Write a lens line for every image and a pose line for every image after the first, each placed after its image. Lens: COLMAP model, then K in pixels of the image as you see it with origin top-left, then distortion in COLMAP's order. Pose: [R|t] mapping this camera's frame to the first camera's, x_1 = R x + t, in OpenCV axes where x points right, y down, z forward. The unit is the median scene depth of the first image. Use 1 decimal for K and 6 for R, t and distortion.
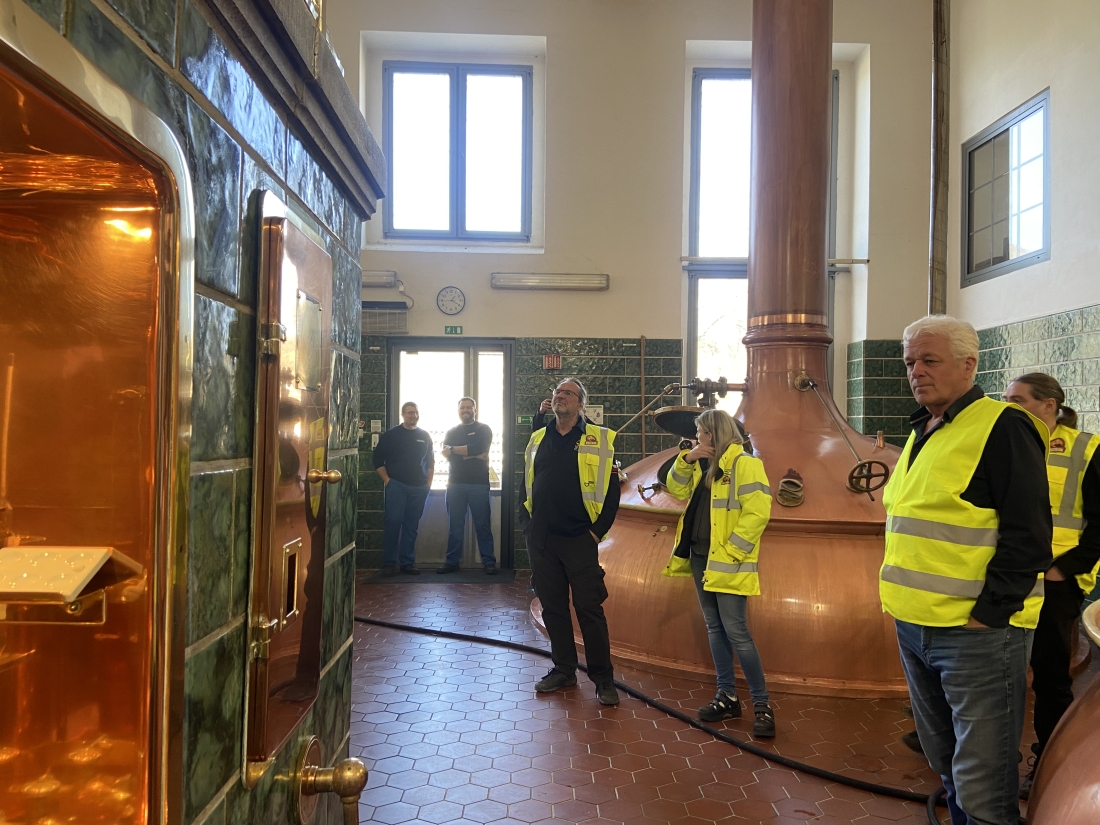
lens RADIAL K [[826.0, 0, 547.1], [0, 826.0, 417.7], [0, 0, 1]] dist [0.020695, -0.048085]
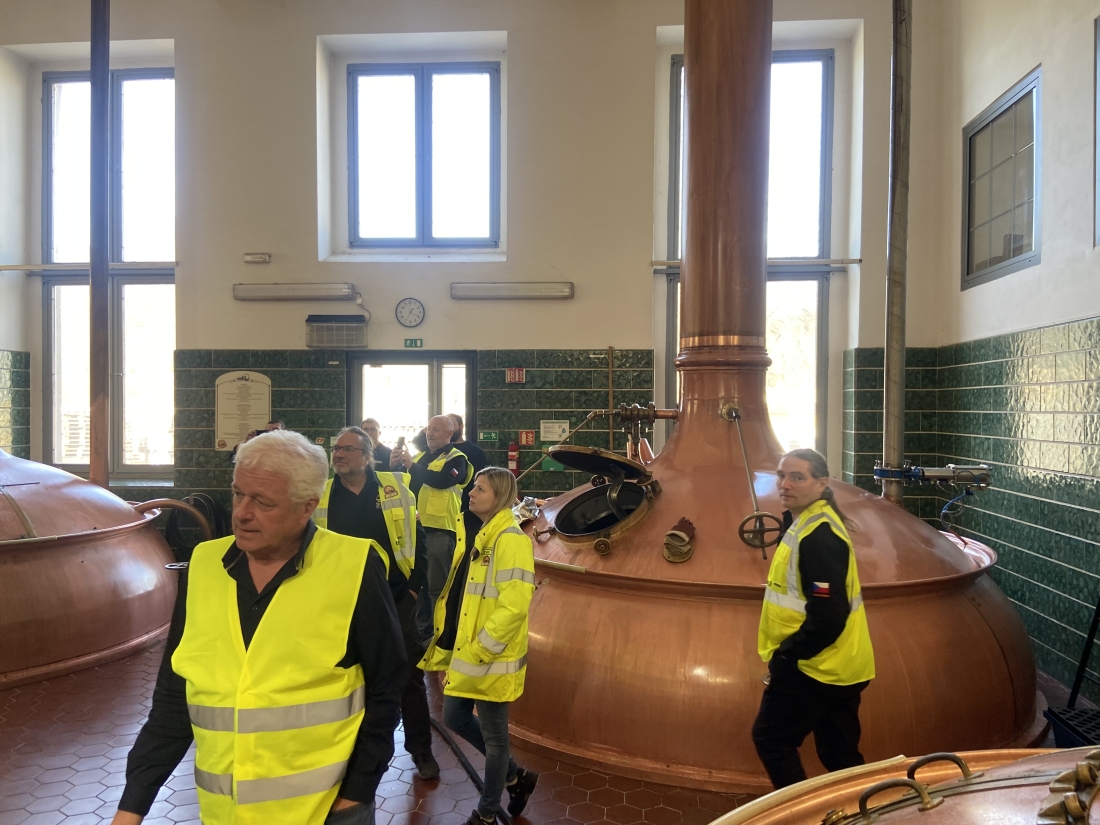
lens RADIAL K [[826.0, 0, 552.6], [0, 826.0, 411.5], [0, 0, 1]] dist [0.020695, -0.048085]
pose [[0.993153, -0.002162, -0.116798, 0.158739], [0.004719, 0.999755, 0.021615, -0.045481], [0.116722, -0.022018, 0.992920, 0.057423]]
